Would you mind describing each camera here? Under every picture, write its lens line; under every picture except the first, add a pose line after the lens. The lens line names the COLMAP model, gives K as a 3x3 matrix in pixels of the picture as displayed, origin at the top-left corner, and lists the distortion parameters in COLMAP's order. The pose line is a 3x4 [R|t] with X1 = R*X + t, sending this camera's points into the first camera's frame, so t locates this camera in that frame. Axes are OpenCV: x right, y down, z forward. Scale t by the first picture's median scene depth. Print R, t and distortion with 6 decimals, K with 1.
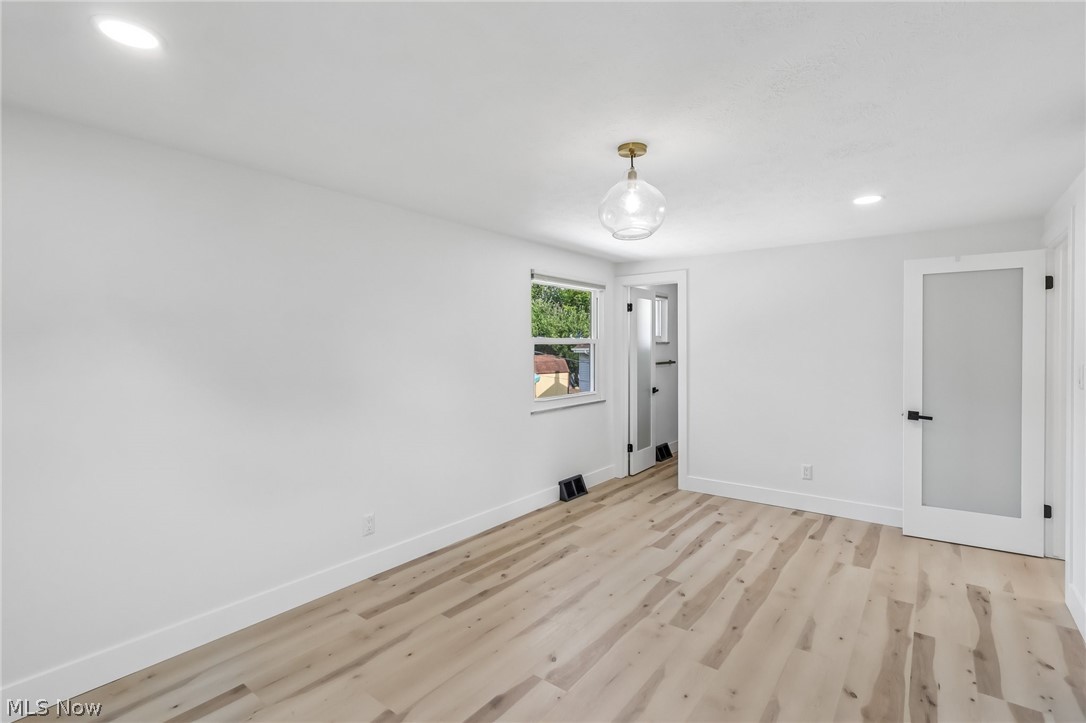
lens RADIAL K [[512.5, 0, 544.6], [0, 512.5, 353.1], [0, 0, 1]] dist [-0.001775, 0.002008]
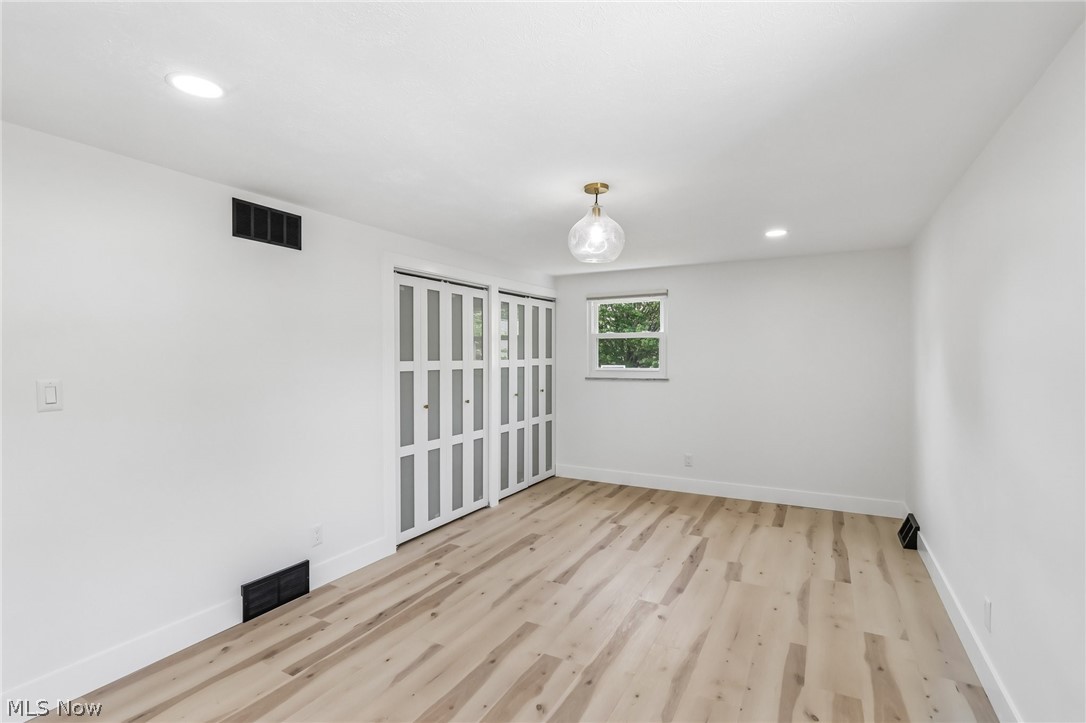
lens RADIAL K [[512.5, 0, 540.8], [0, 512.5, 366.5], [0, 0, 1]] dist [-0.001775, 0.002008]
pose [[-0.989509, 0.007305, -0.144284, 0.357111], [0.002919, 0.999528, 0.030581, -0.018292], [0.144440, 0.029839, -0.989064, 1.645231]]
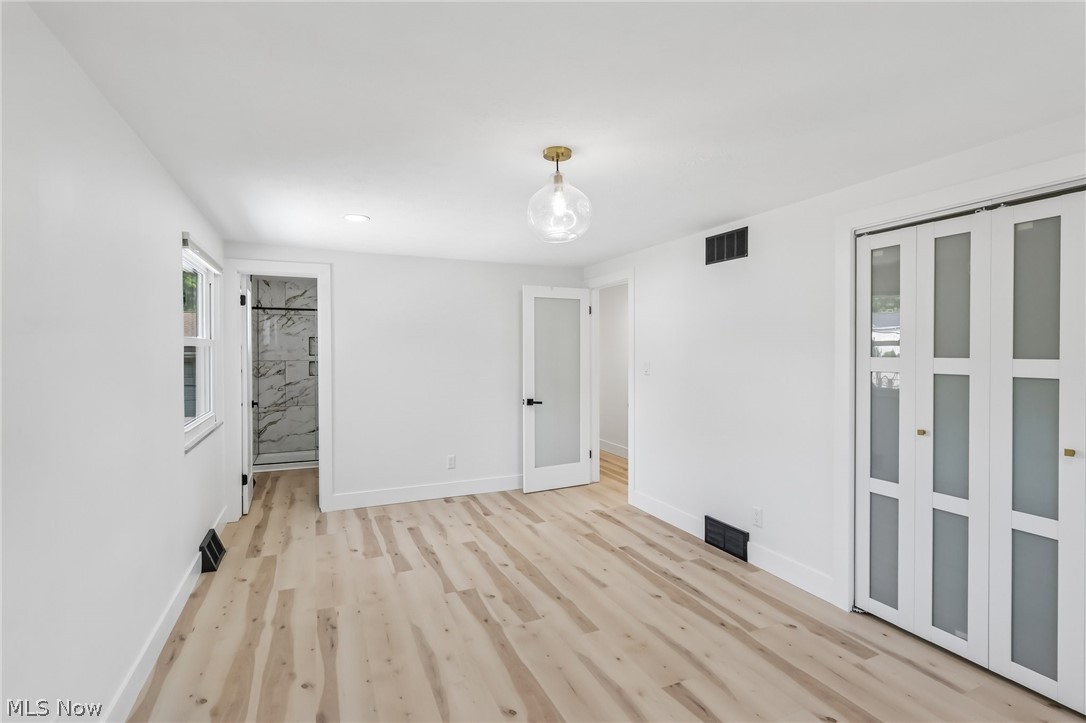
lens RADIAL K [[512.5, 0, 543.5], [0, 512.5, 355.7], [0, 0, 1]] dist [-0.001775, 0.002008]
pose [[0.481463, -0.008880, 0.876421, -0.550008], [0.010080, 0.999939, 0.004594, -0.006036], [-0.876408, 0.006622, 0.481523, 0.412579]]
